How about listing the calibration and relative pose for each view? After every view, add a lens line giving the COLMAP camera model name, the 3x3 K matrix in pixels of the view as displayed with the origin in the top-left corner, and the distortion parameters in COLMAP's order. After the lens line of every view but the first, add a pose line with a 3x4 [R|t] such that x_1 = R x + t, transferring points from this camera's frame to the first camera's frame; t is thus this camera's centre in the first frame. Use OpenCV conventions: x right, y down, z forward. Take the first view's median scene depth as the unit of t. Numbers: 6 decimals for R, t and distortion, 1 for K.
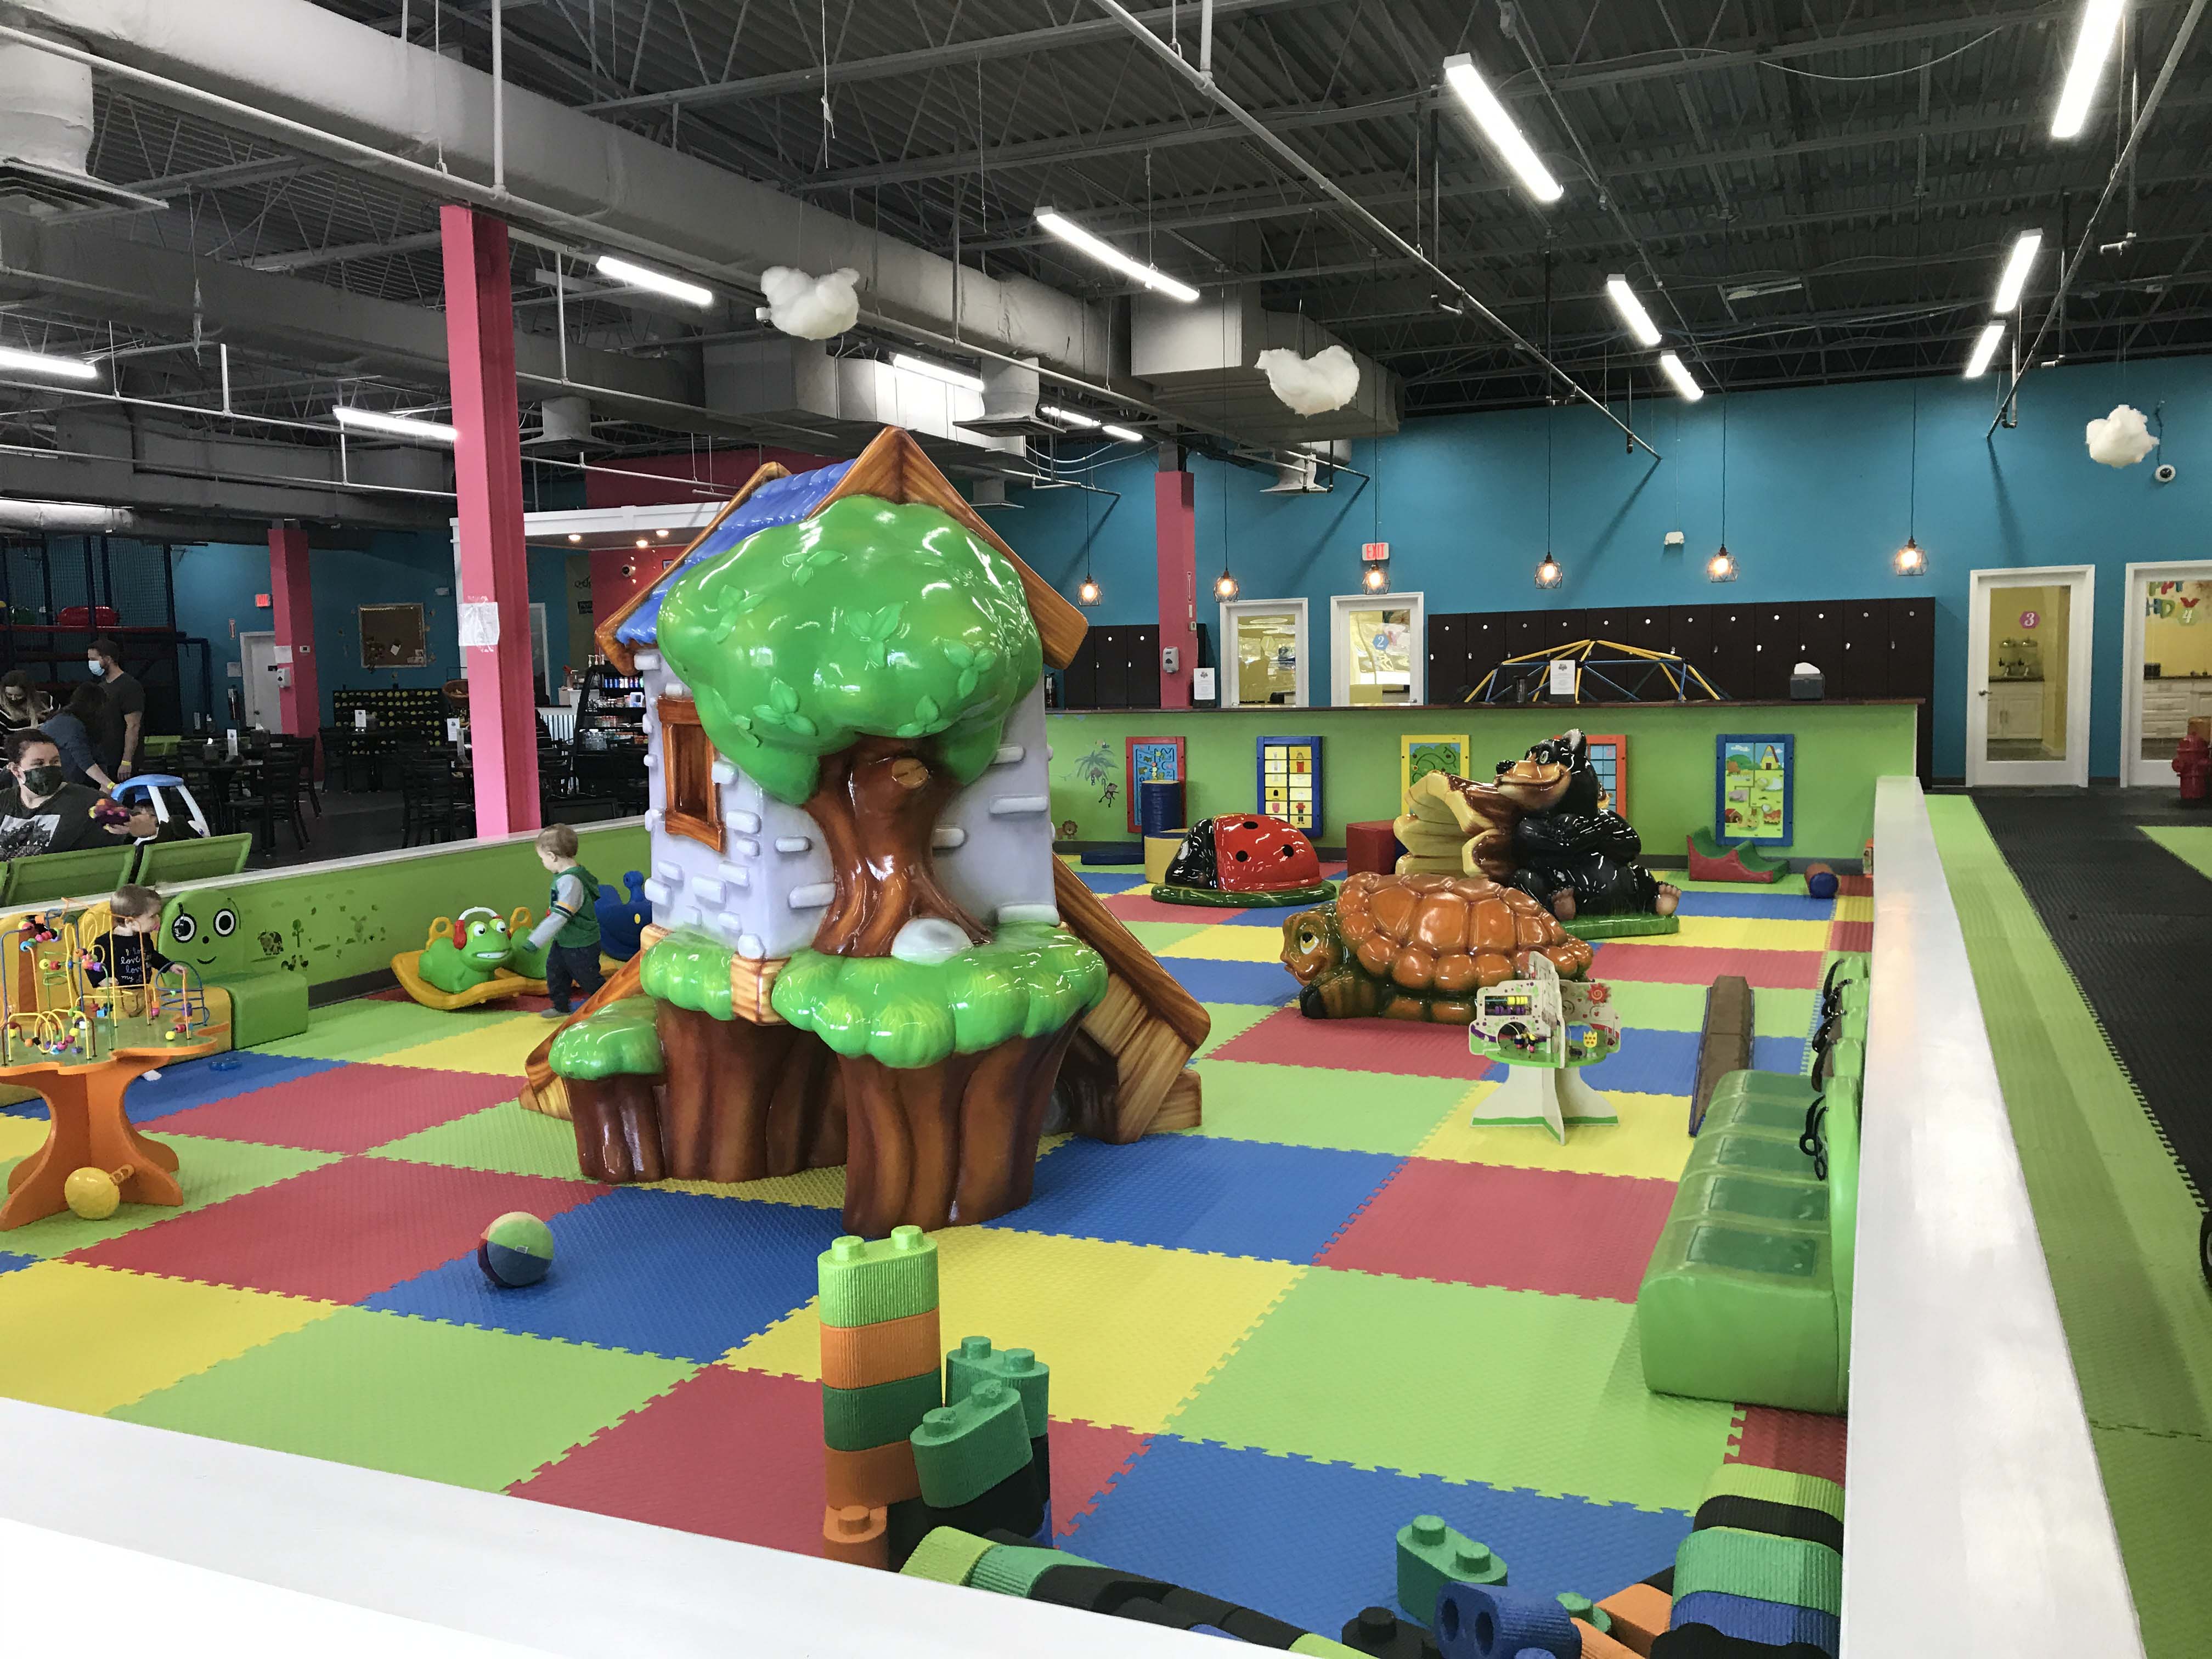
lens RADIAL K [[1803.4, 0, 1106.0], [0, 1803.4, 829.5], [0, 0, 1]] dist [0.005644, 0.010640]
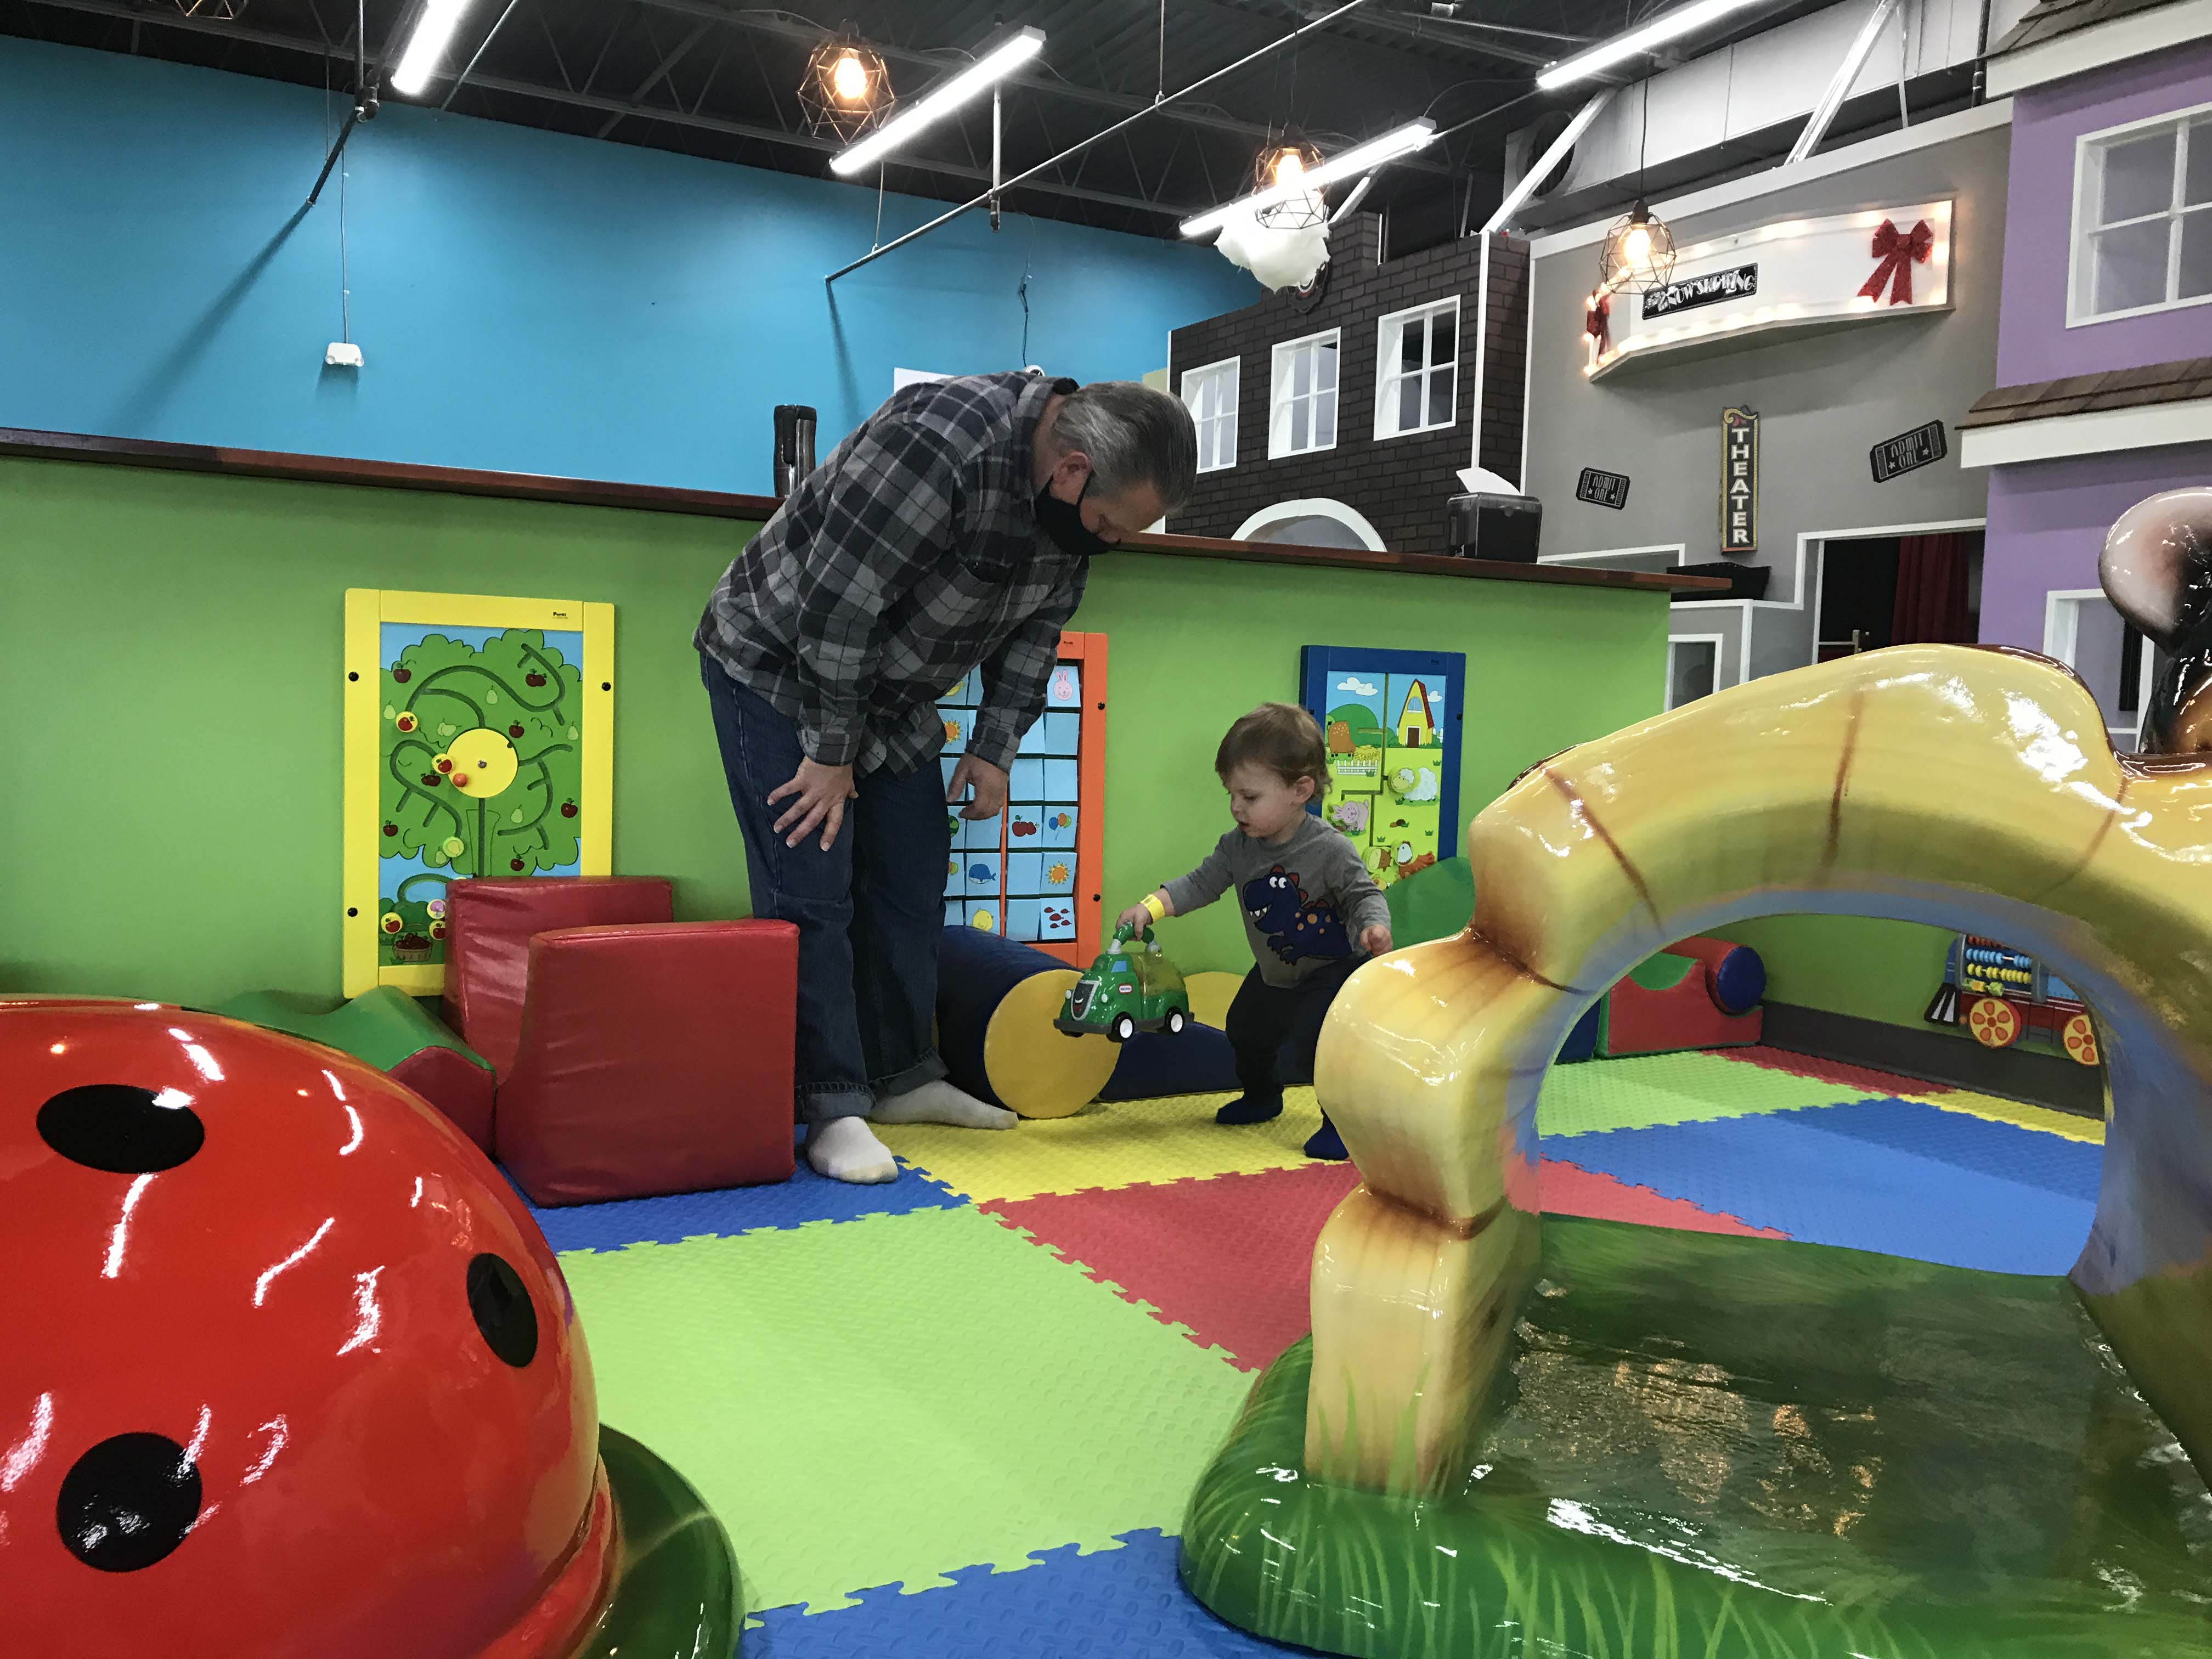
lens RADIAL K [[1783.4, 0, 1071.4], [0, 1783.4, 825.3], [0, 0, 1]] dist [0.073959, -0.146537]
pose [[0.613321, -0.011980, 0.789743, 0.031178], [0.027250, 0.999611, -0.005999, -0.016433], [-0.789364, 0.025199, 0.613408, 0.823537]]
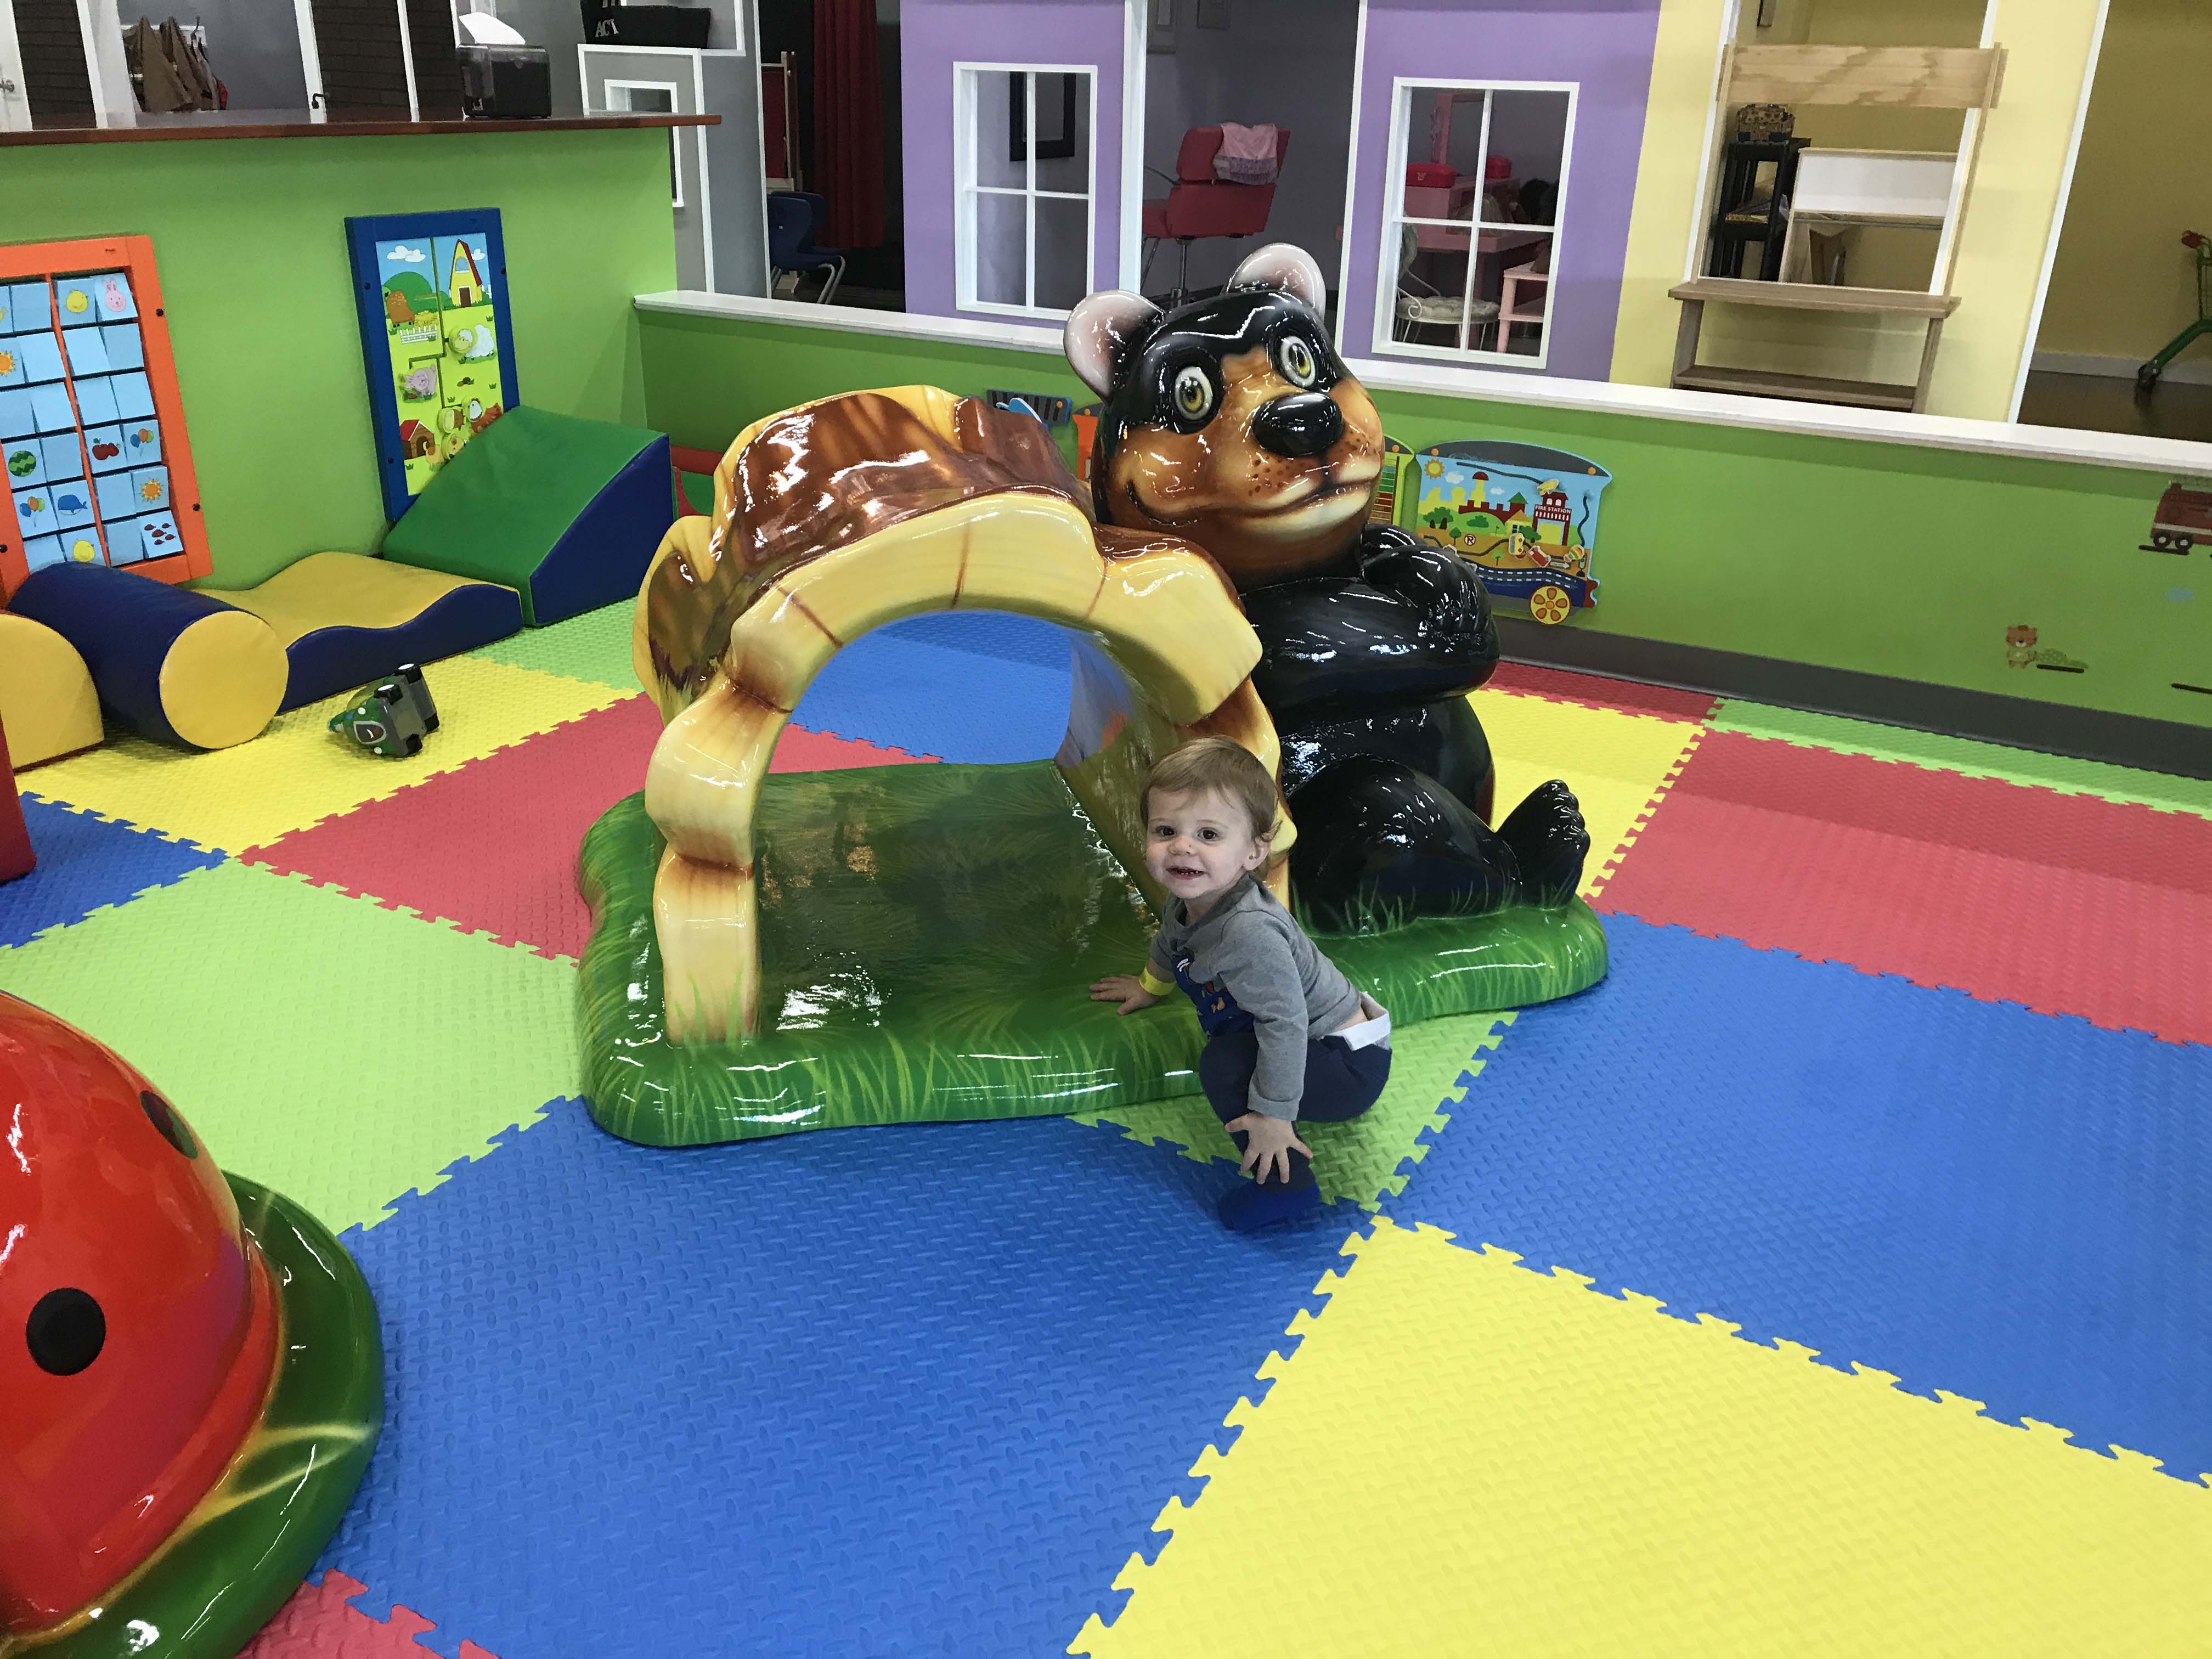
lens RADIAL K [[1803.4, 0, 1106.0], [0, 1803.4, 829.5], [0, 0, 1]] dist [0.005644, 0.010640]
pose [[0.067170, -0.373746, 0.925096, -0.031999], [0.059175, 0.927050, 0.370239, -0.064601], [-0.995985, 0.029874, 0.084387, 0.824796]]
